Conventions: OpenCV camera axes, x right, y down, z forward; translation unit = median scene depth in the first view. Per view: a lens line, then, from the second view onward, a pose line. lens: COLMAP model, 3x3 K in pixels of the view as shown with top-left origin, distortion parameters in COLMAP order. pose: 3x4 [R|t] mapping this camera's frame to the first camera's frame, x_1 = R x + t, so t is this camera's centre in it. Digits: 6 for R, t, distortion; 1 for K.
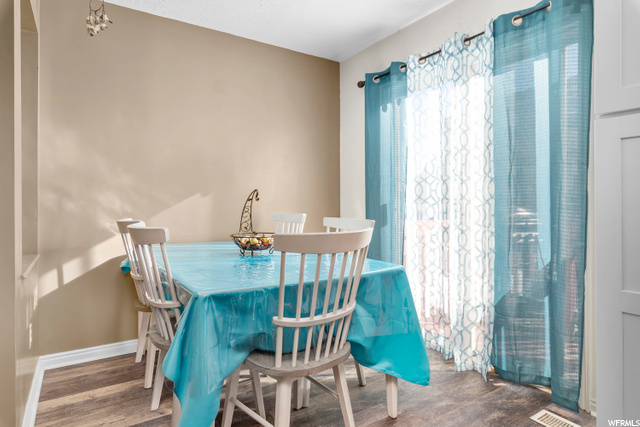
lens RADIAL K [[382.1, 0, 320.0], [0, 382.1, 213.5], [0, 0, 1]] dist [0.002860, 0.000637]
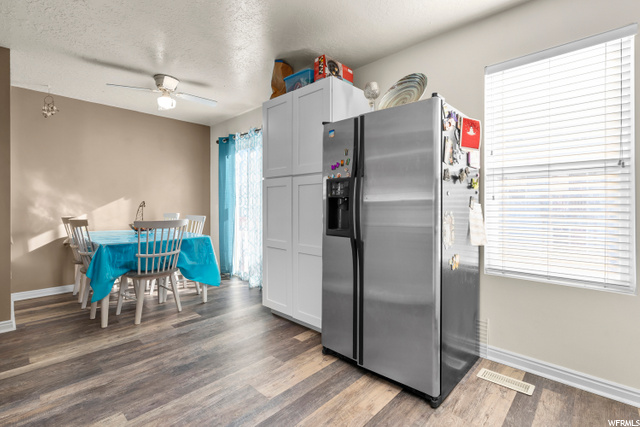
lens RADIAL K [[293.4, 0, 320.0], [0, 293.4, 213.5], [0, 0, 1]] dist [0.001014, 0.000118]
pose [[0.972196, 0.007907, 0.234036, 0.326420], [-0.009439, 0.999941, 0.005428, -0.006176], [-0.233979, -0.007486, 0.972213, -0.620608]]
